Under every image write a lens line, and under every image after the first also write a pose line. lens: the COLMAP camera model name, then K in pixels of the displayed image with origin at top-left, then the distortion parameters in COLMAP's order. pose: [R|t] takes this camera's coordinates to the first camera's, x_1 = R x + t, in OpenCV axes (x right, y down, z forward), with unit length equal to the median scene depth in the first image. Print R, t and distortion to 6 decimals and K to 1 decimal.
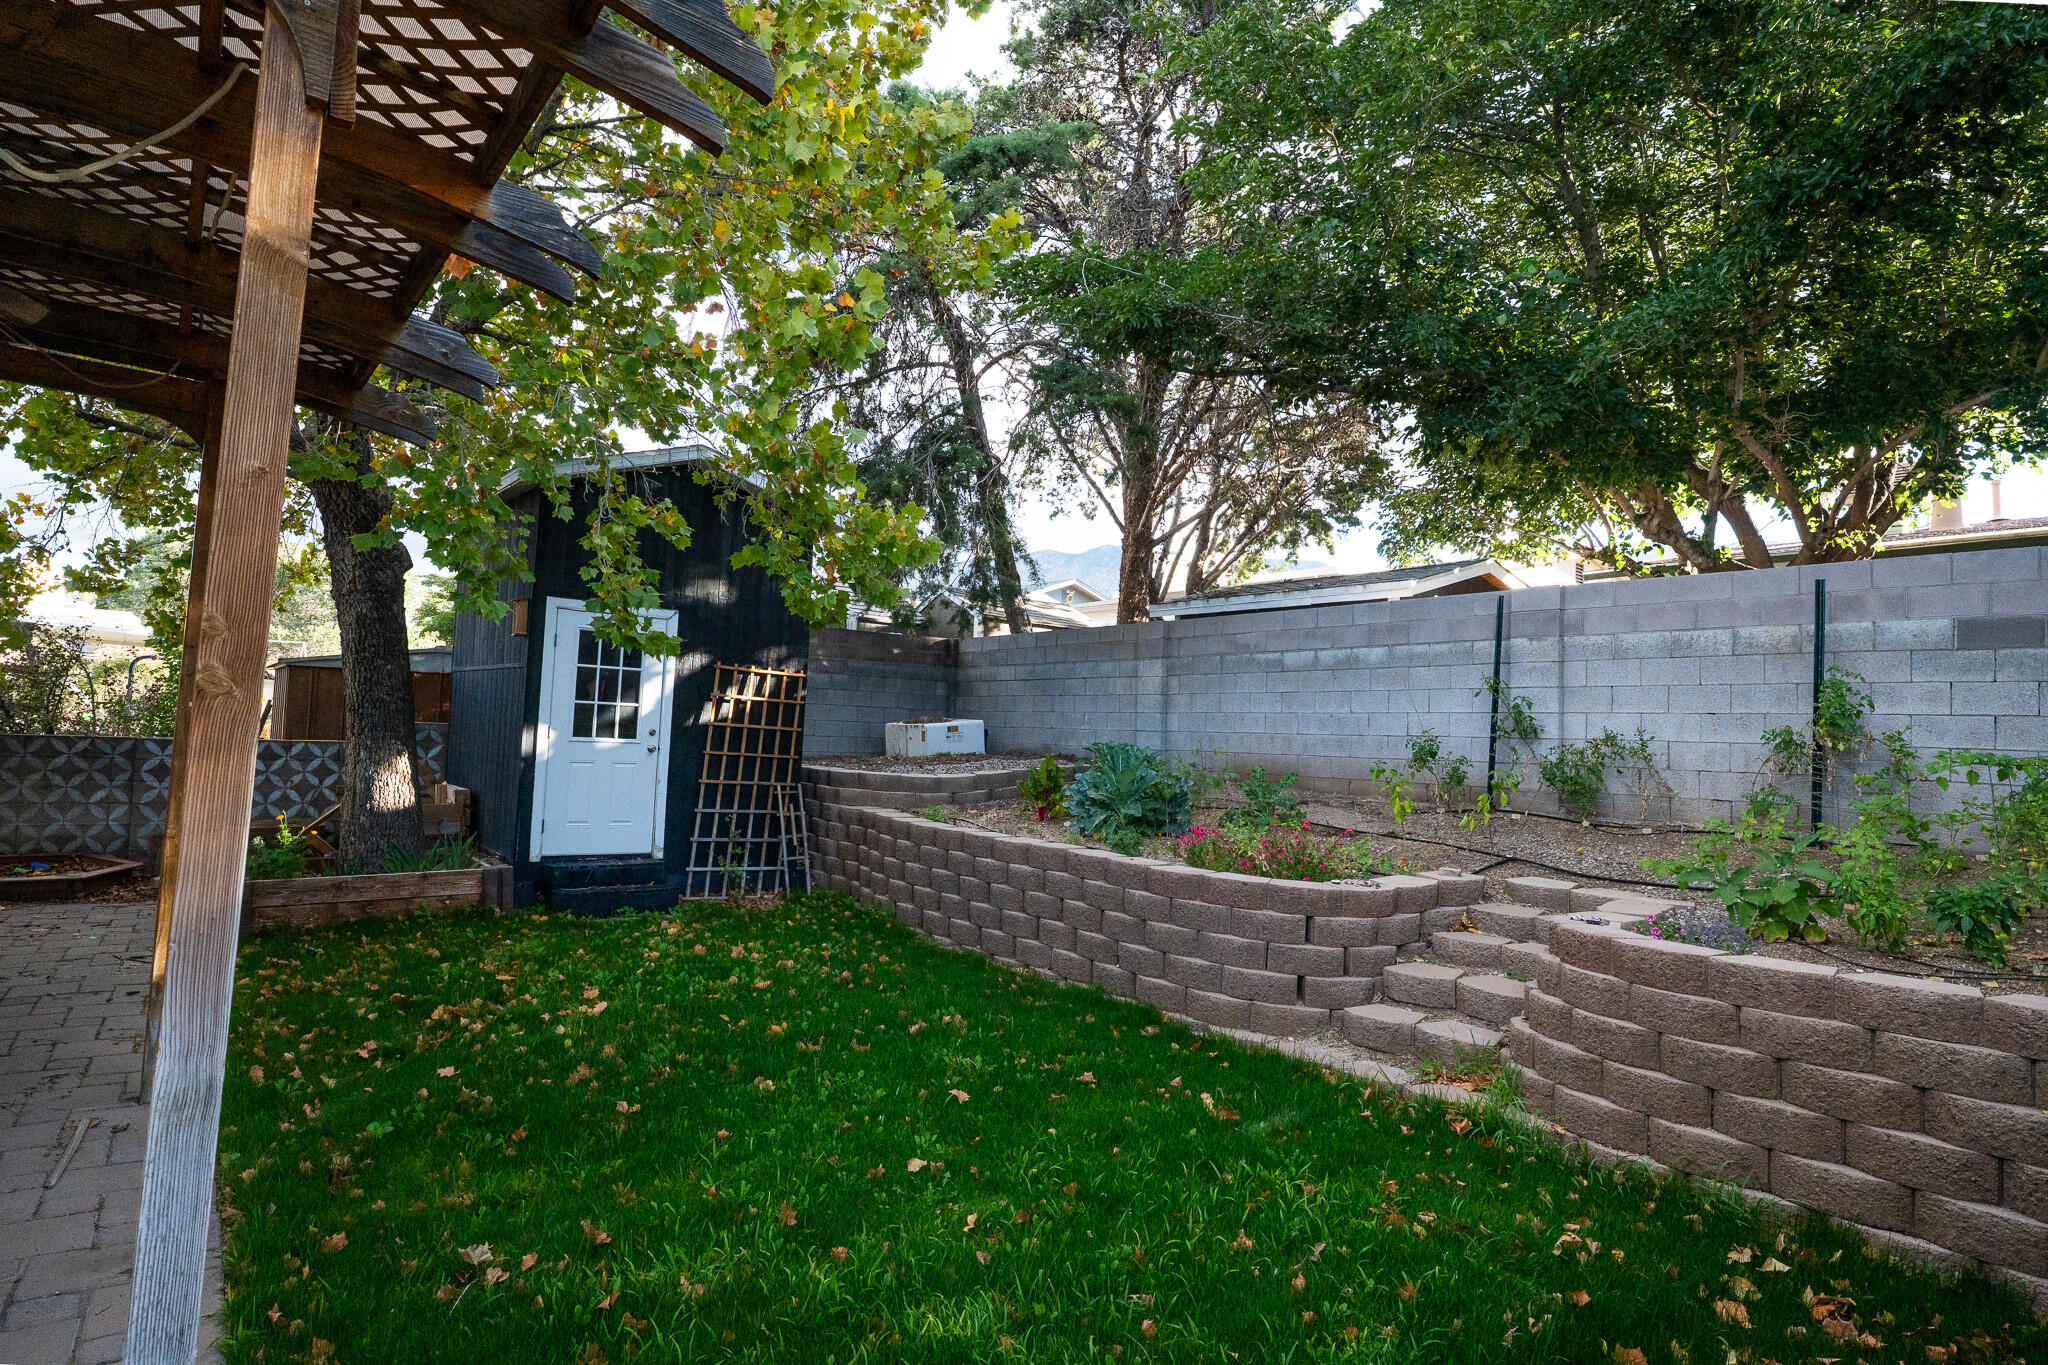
lens RADIAL K [[1131.8, 0, 1016.5], [0, 1131.8, 682.1], [0, 0, 1]] dist [0.002971, 0.000089]
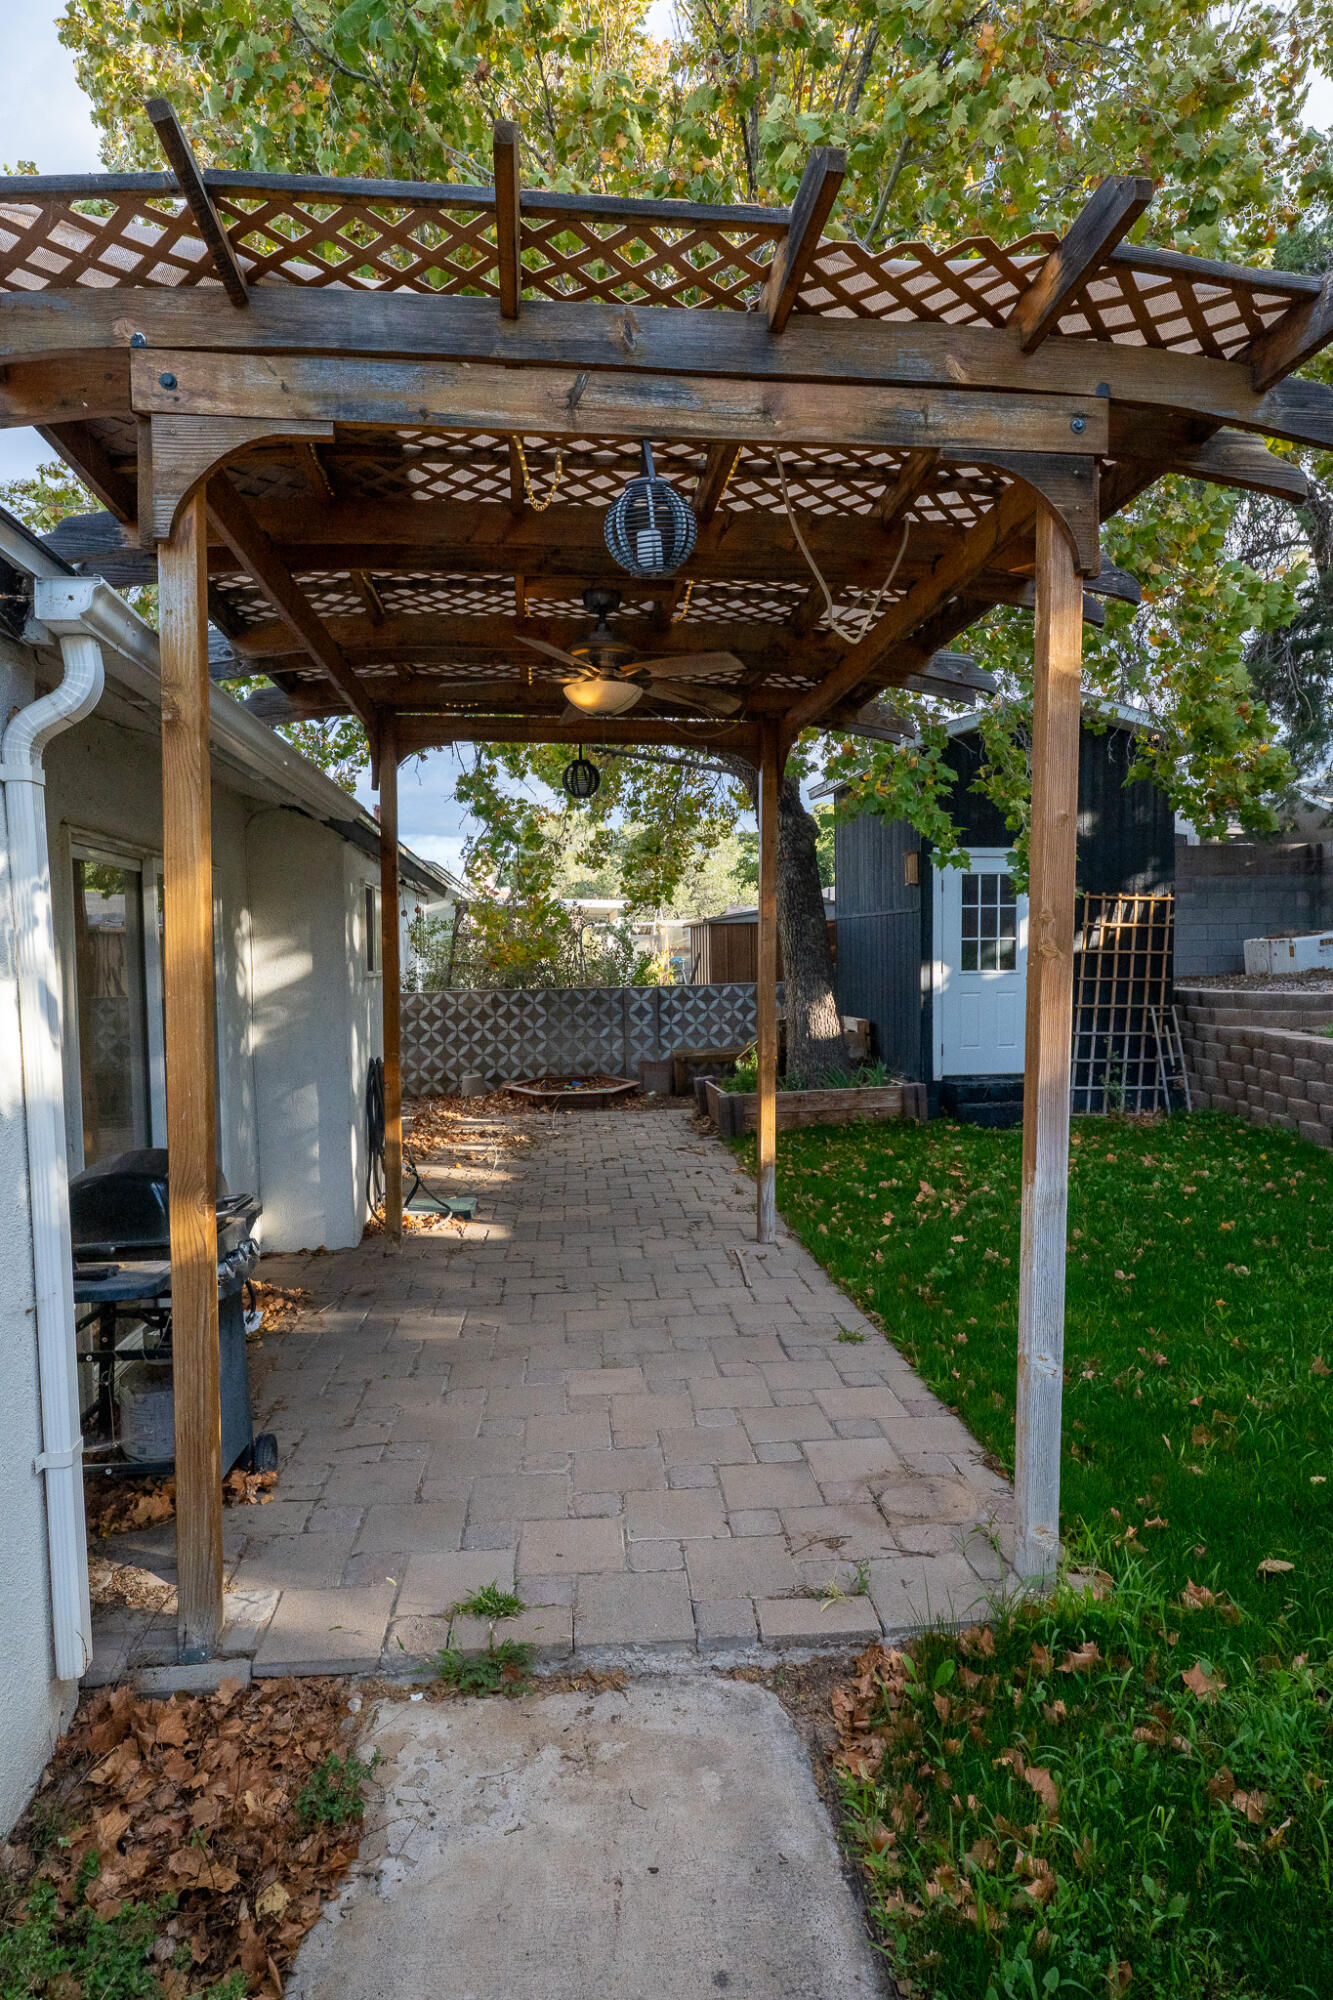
lens RADIAL K [[1150.9, 0, 666.5], [0, 1150.9, 1000.0], [0, 0, 1]] dist [0.005127, -0.000033]
pose [[0.860399, -0.036271, -0.508328, -0.058836], [0.076802, 0.995300, 0.058979, -0.011729], [0.503800, -0.089786, 0.859141, -0.123784]]
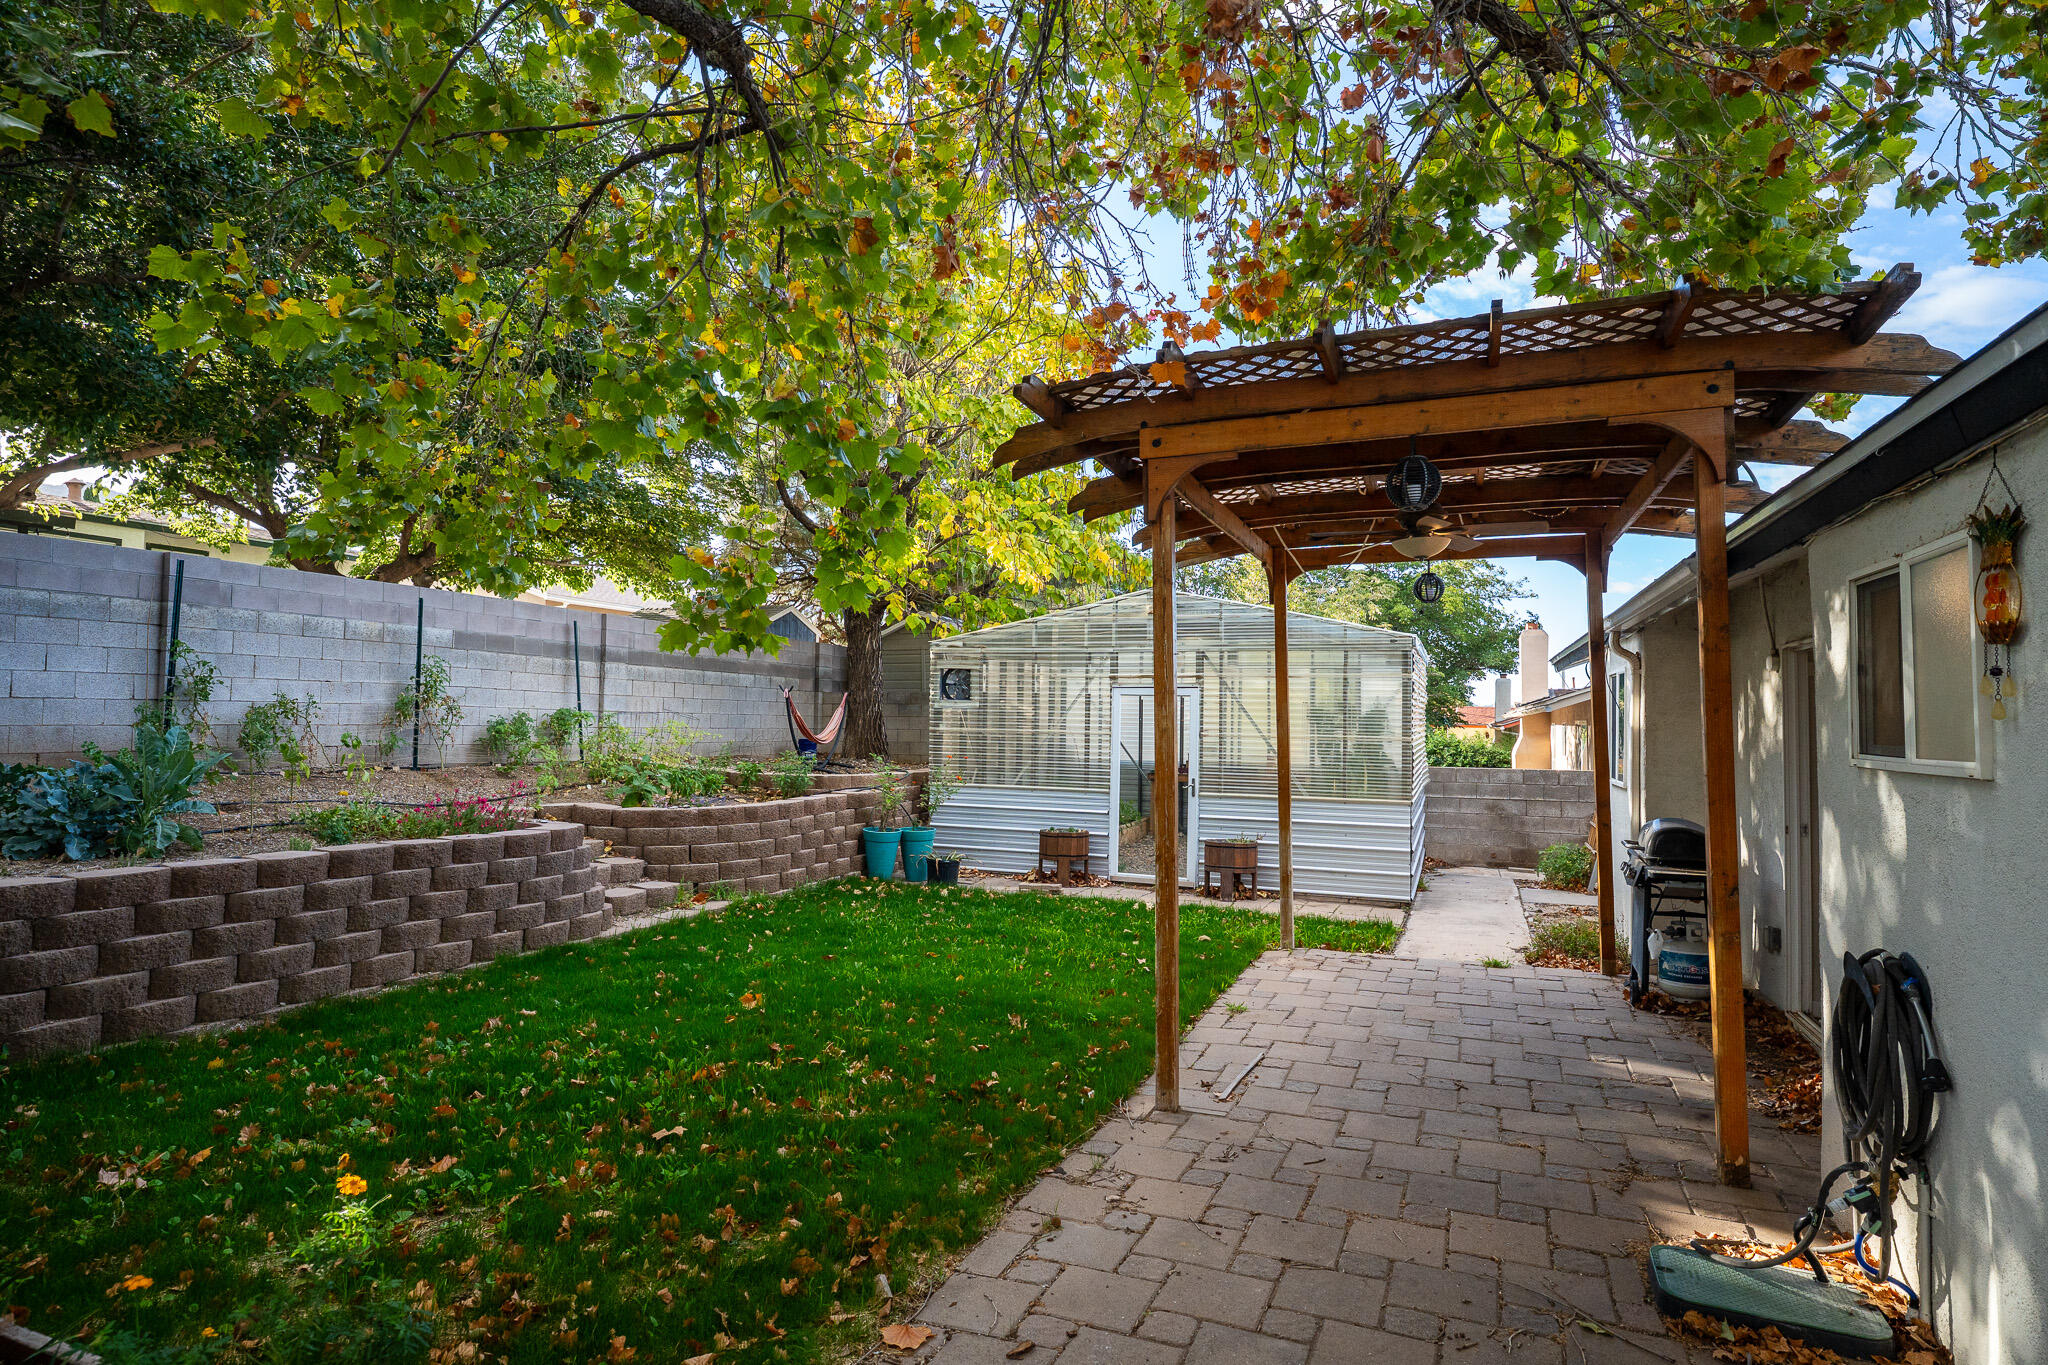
lens RADIAL K [[1113.9, 0, 1018.1], [0, 1113.9, 682.3], [0, 0, 1]] dist [-0.001323, 0.001764]
pose [[-0.526499, -0.016639, 0.850013, -0.723438], [-0.072603, 0.997036, -0.025453, 0.003007], [-0.847070, -0.075114, -0.526147, 0.782716]]
